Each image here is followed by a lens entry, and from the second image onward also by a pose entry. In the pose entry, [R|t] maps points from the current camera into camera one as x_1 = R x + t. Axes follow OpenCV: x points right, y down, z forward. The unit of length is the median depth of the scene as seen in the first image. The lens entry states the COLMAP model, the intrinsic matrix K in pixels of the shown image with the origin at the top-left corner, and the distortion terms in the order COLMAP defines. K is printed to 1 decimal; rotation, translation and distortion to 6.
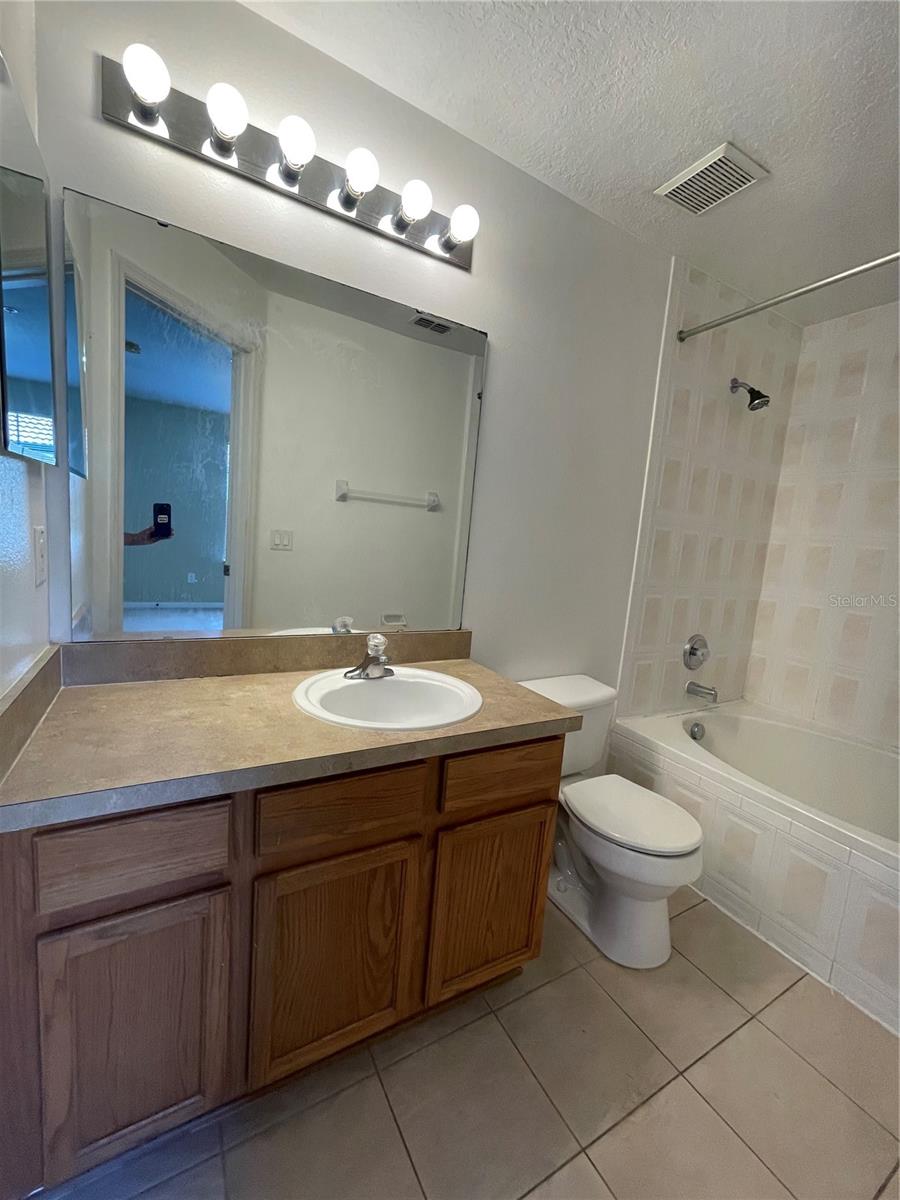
lens RADIAL K [[485.3, 0, 448.0], [0, 485.3, 601.0], [0, 0, 1]] dist [-0.002147, 0.001968]
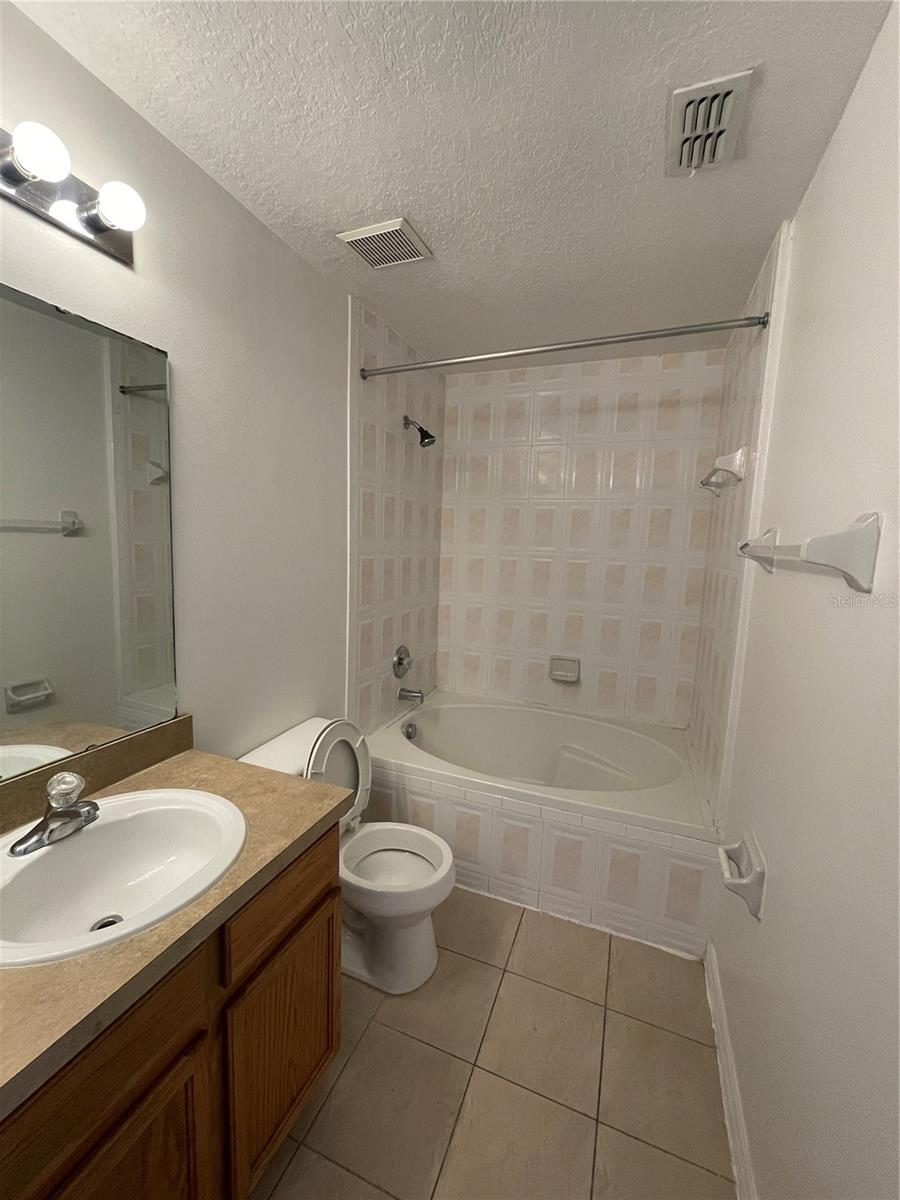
lens RADIAL K [[485.3, 0, 452.3], [0, 485.3, 600.7], [0, 0, 1]] dist [-0.002147, 0.001968]
pose [[0.779744, -0.127426, 0.612995, -0.097766], [0.107776, 0.991773, 0.069072, -0.157152], [-0.616753, 0.012207, 0.787062, 0.092843]]
